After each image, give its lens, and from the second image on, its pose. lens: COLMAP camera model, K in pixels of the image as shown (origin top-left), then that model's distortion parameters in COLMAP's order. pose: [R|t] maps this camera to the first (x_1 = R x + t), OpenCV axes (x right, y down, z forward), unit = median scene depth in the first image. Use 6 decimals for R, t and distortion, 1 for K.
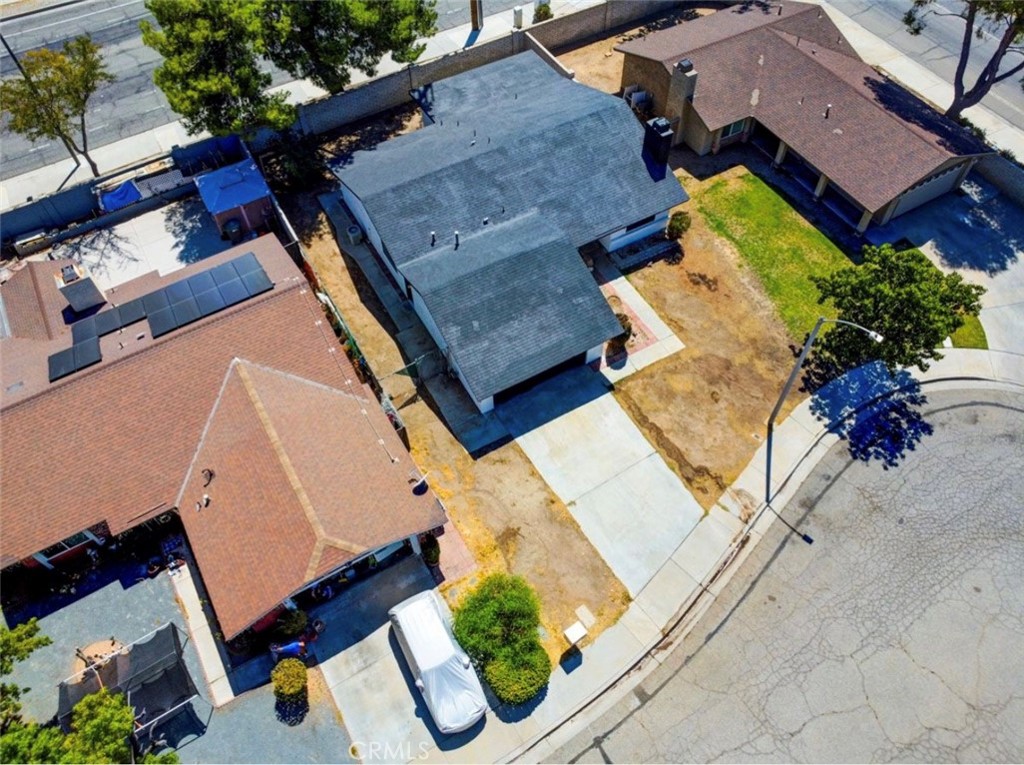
lens RADIAL K [[744.2, 0, 512.0], [0, 744.2, 382.5], [0, 0, 1]] dist [-0.000172, 0.000236]
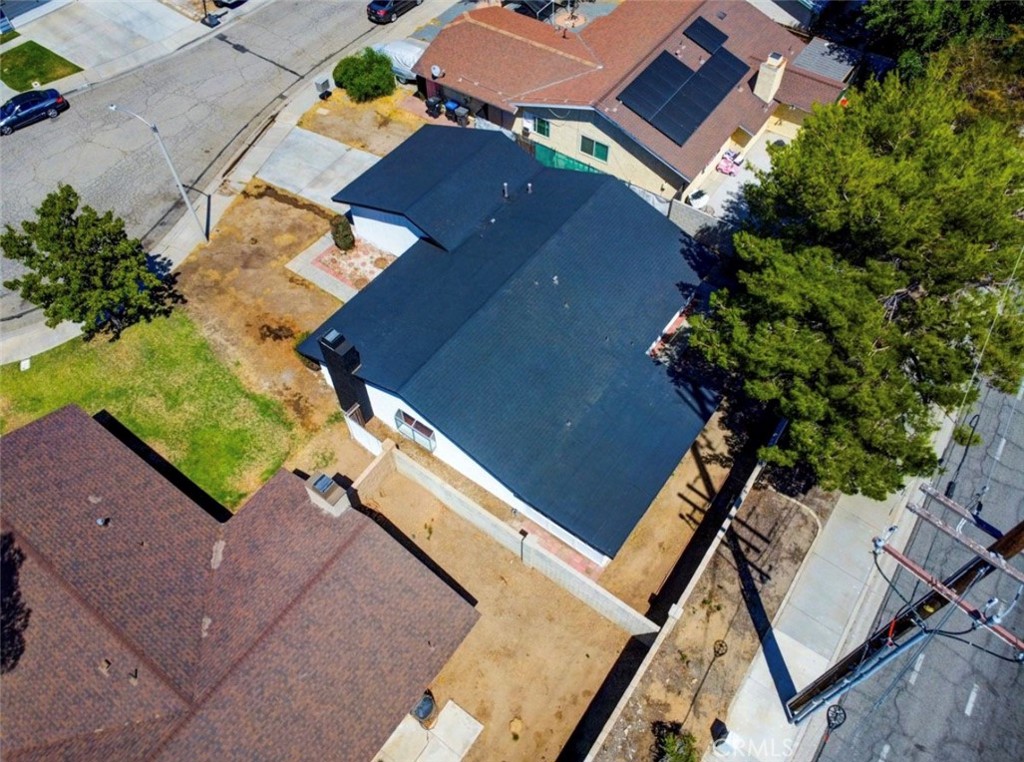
lens RADIAL K [[744.2, 0, 512.0], [0, 744.2, 381.0], [0, 0, 1]] dist [-0.000172, 0.000236]
pose [[-0.912367, 0.351615, -0.209652, 0.227910], [-0.316234, -0.280126, 0.906380, -1.220453], [0.259968, 0.893250, 0.366771, 0.881657]]
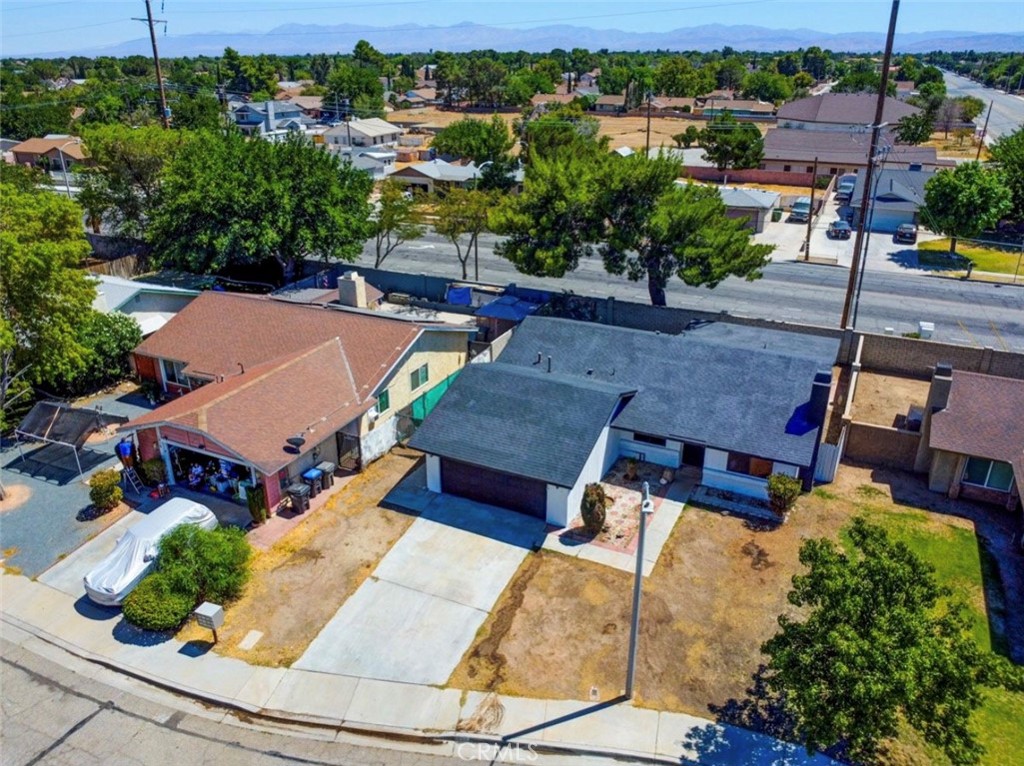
lens RADIAL K [[752.2, 0, 512.0], [0, 752.2, 383.0], [0, 0, 1]] dist [-0.021046, -0.001053]
pose [[0.562503, 0.347030, -0.750440, 0.689576], [-0.683354, 0.706074, -0.185705, 0.050778], [0.465421, 0.617276, 0.634313, 0.349830]]
